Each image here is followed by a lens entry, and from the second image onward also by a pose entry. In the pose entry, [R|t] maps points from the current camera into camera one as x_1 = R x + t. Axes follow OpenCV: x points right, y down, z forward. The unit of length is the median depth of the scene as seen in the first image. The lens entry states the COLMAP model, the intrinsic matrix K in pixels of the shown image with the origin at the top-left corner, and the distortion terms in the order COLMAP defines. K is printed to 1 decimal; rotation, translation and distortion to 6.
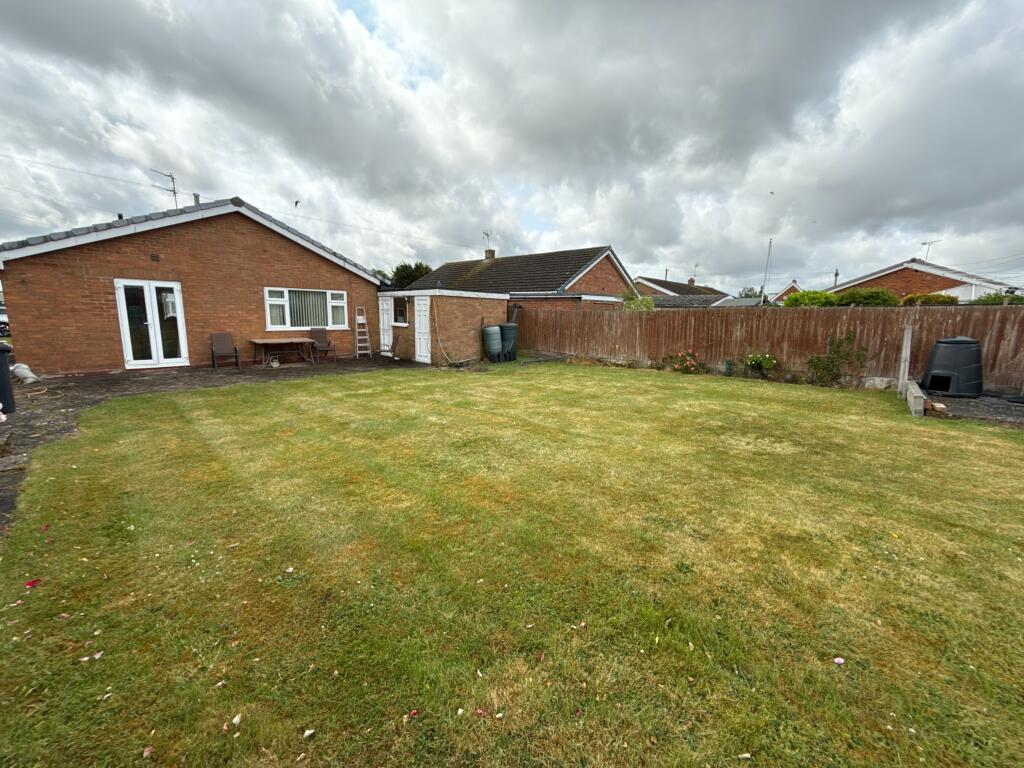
lens RADIAL K [[413.5, 0, 512.0], [0, 413.5, 384.0], [0, 0, 1]] dist [-0.000192, -0.000040]
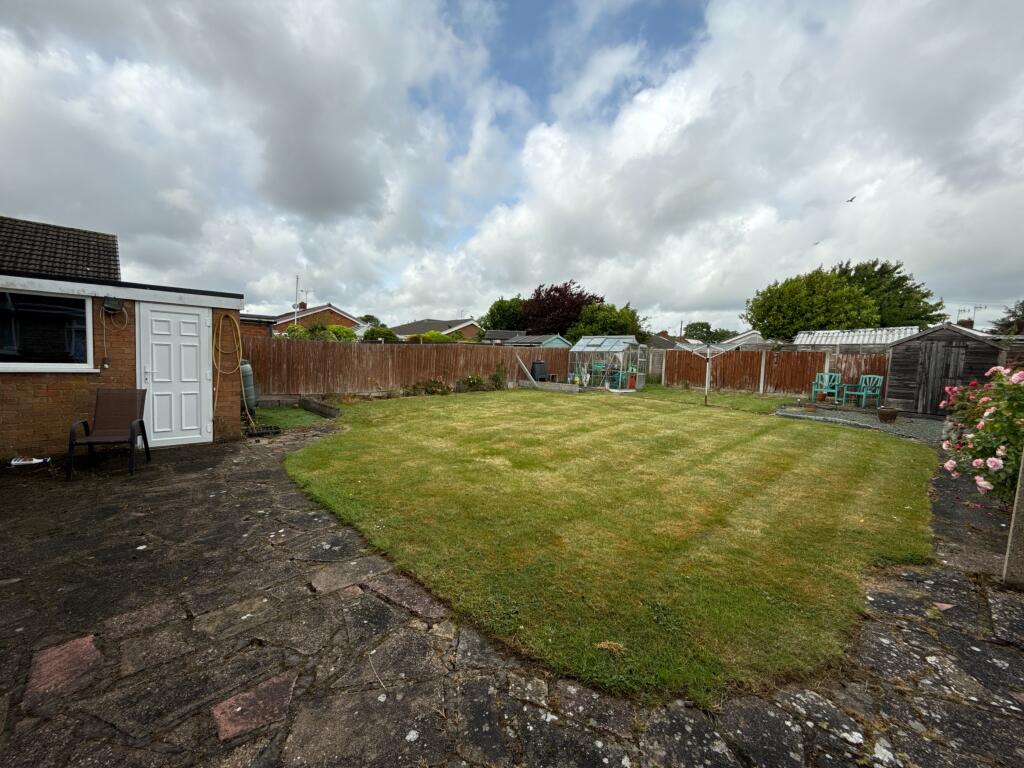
lens RADIAL K [[413.5, 0, 512.0], [0, 413.5, 384.0], [0, 0, 1]] dist [-0.000192, -0.000040]
pose [[0.008522, -0.085675, 0.996287, -0.692464], [0.139619, 0.986665, 0.083653, -0.110859], [-0.990169, 0.138388, 0.020370, 0.630820]]
